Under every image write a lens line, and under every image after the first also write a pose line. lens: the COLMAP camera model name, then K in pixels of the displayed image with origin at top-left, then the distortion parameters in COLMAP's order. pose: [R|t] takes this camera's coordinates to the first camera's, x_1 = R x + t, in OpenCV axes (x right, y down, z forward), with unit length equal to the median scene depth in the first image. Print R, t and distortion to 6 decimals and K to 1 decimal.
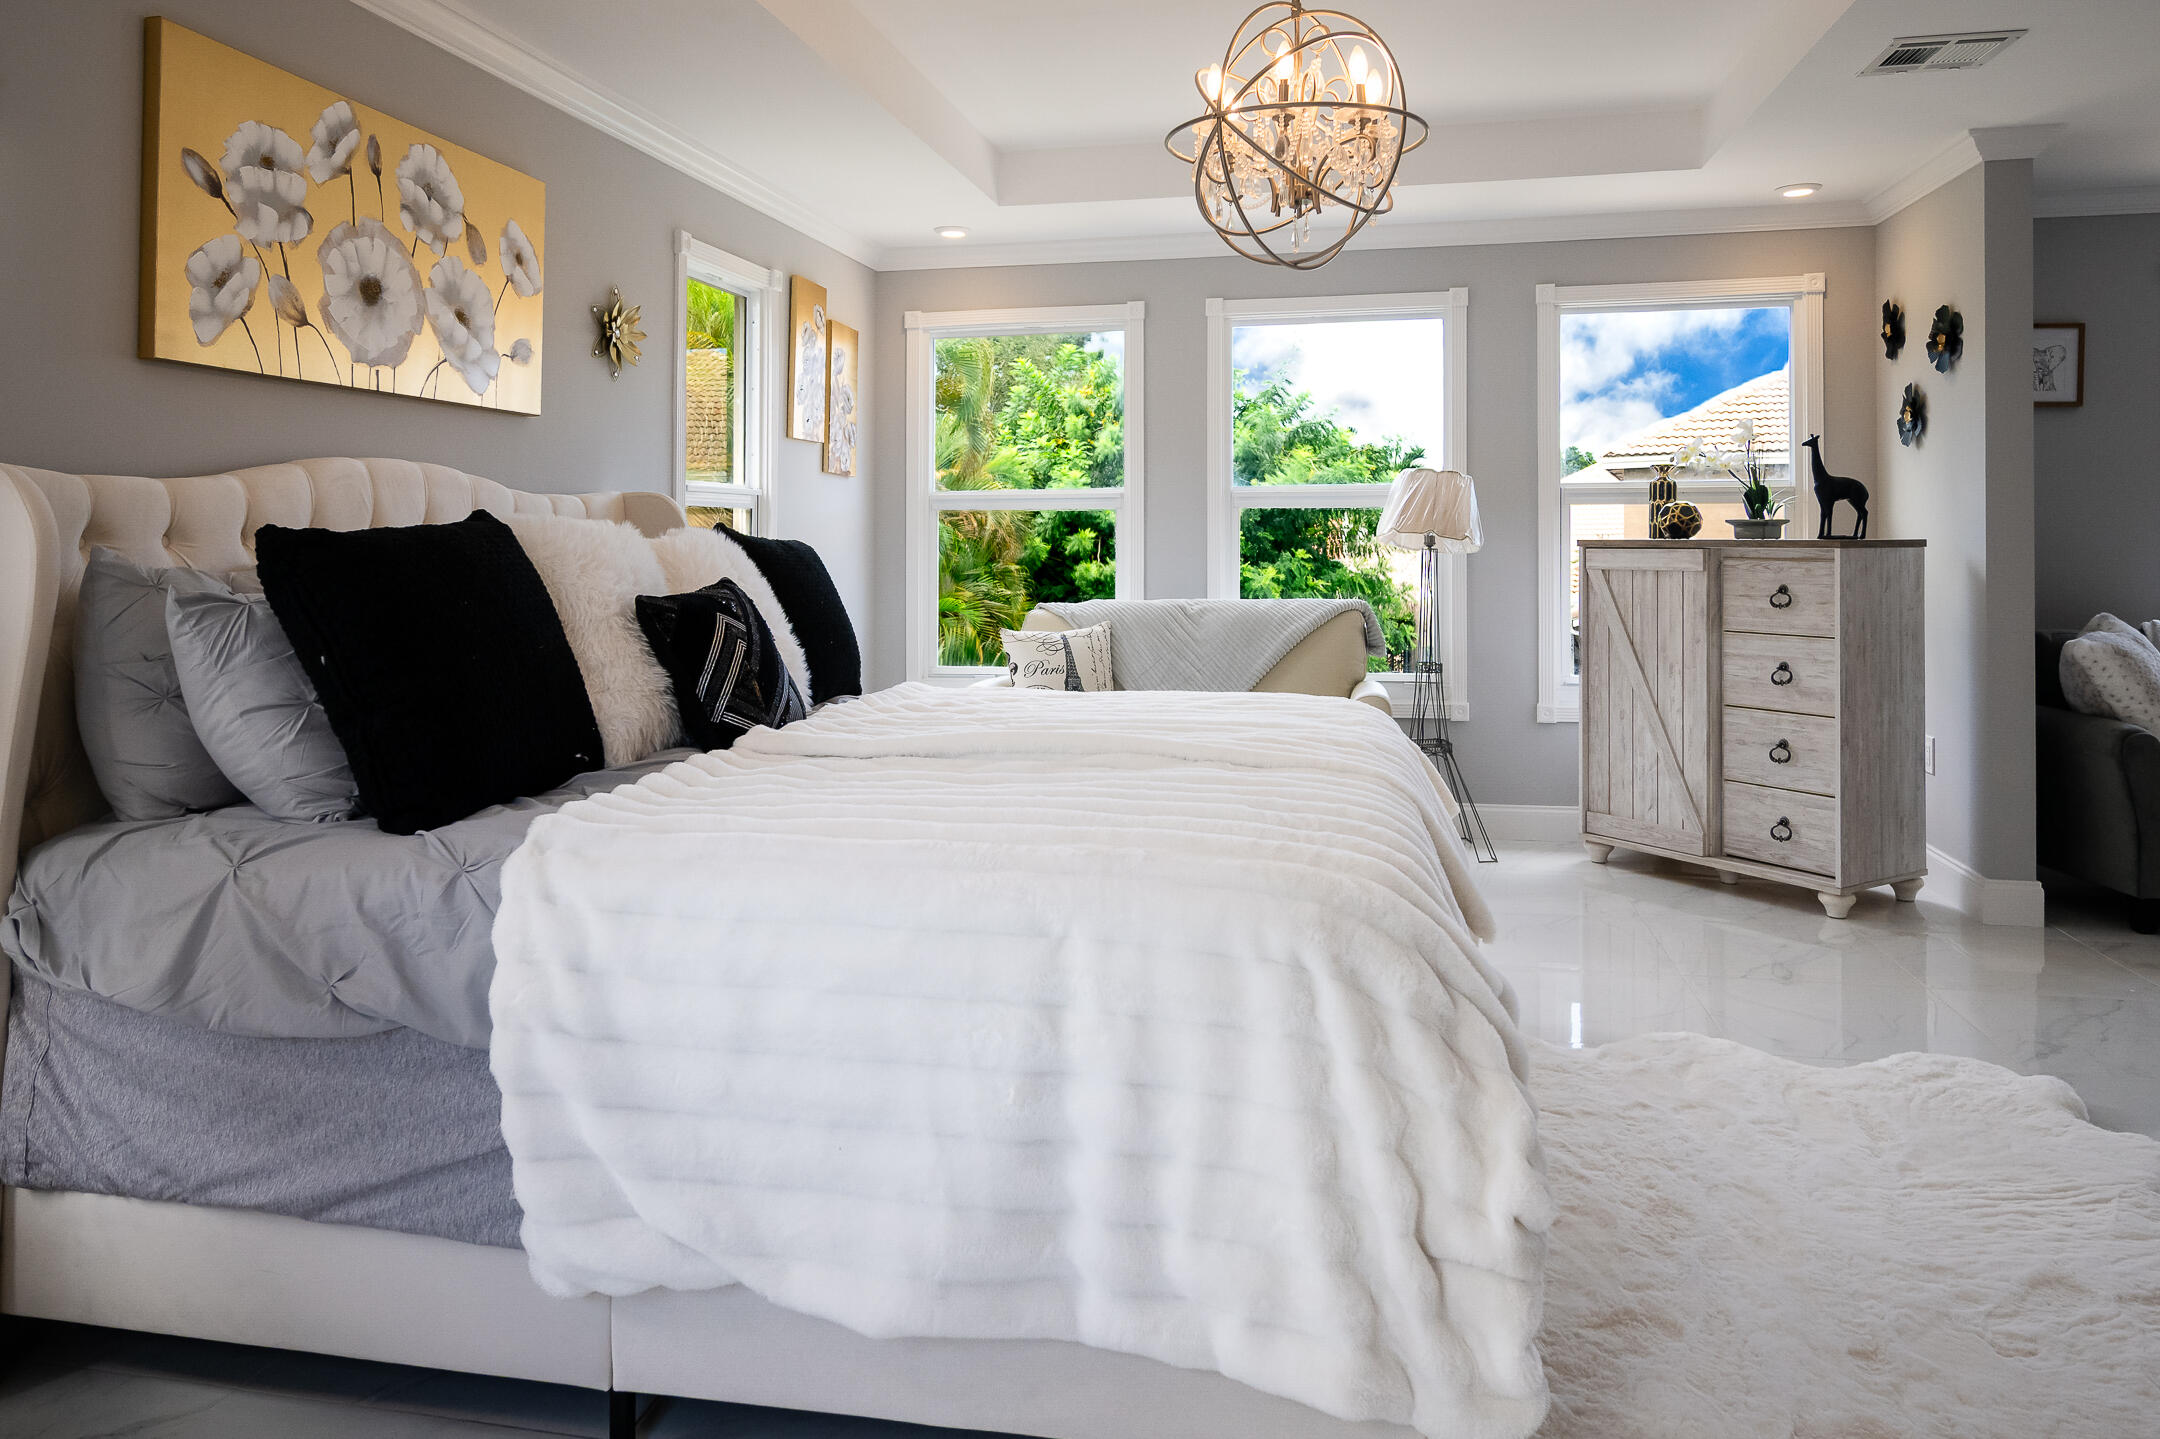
lens RADIAL K [[1451.3, 0, 1068.2], [0, 1451.3, 521.4], [0, 0, 1]] dist [-0.001329, 0.000699]
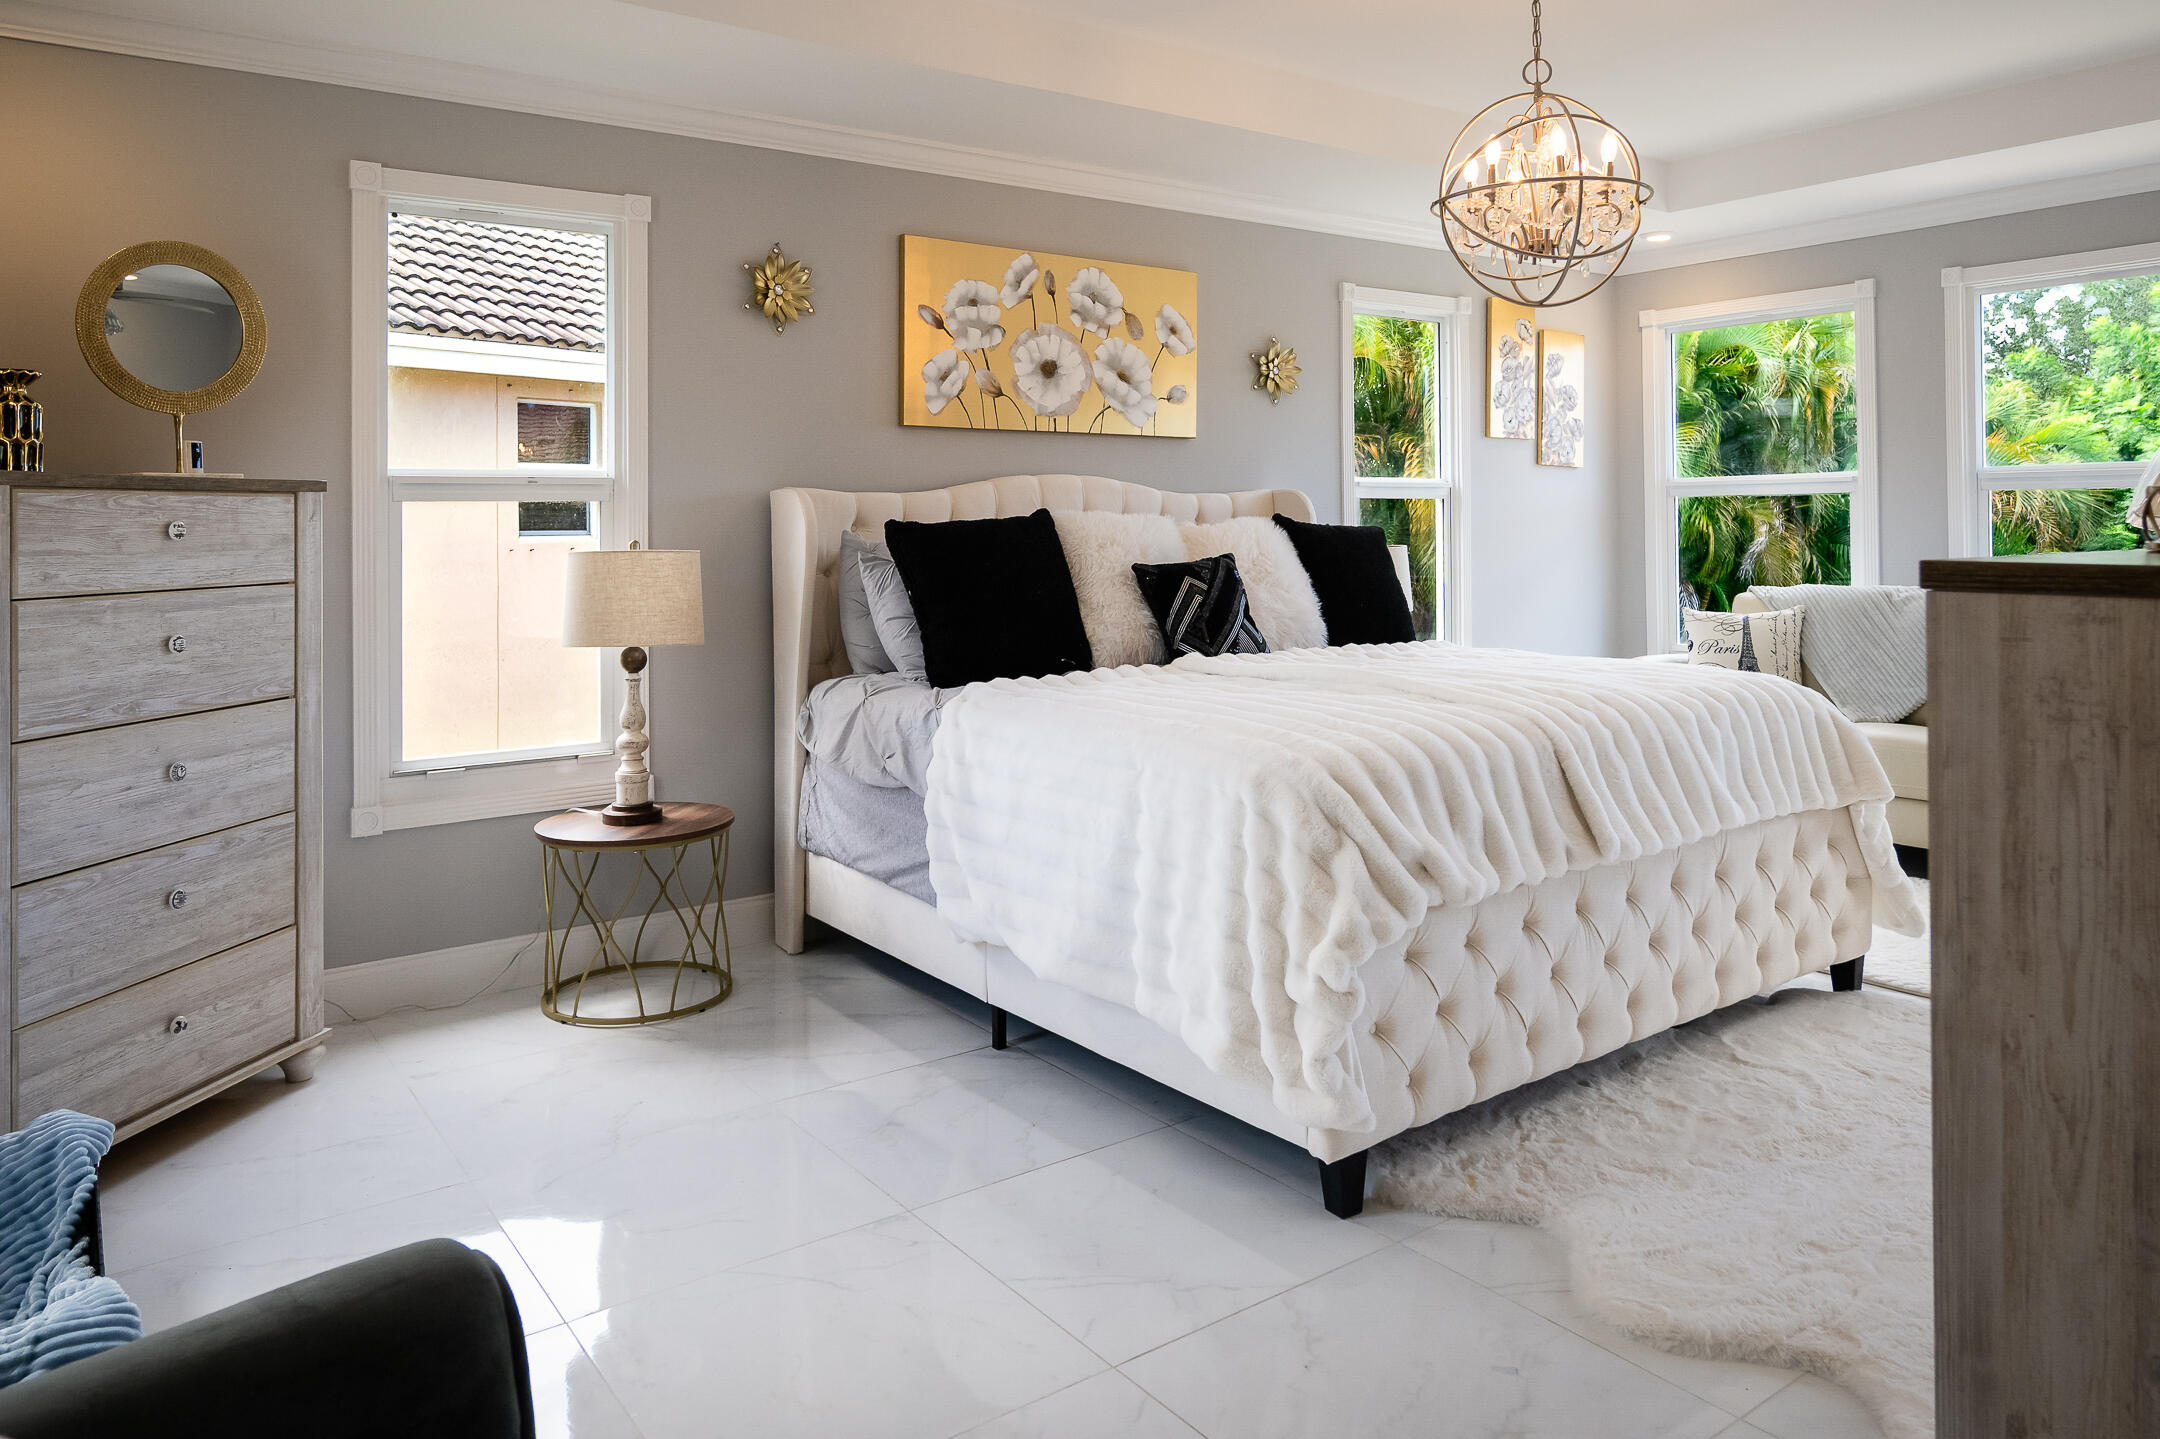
lens RADIAL K [[1451.3, 0, 1068.2], [0, 1451.3, 521.4], [0, 0, 1]] dist [-0.001329, 0.000699]
pose [[0.736471, -0.002616, -0.676465, 0.629827], [0.010725, 0.999912, 0.007809, -0.005161], [0.676385, -0.013006, 0.736434, -0.158504]]
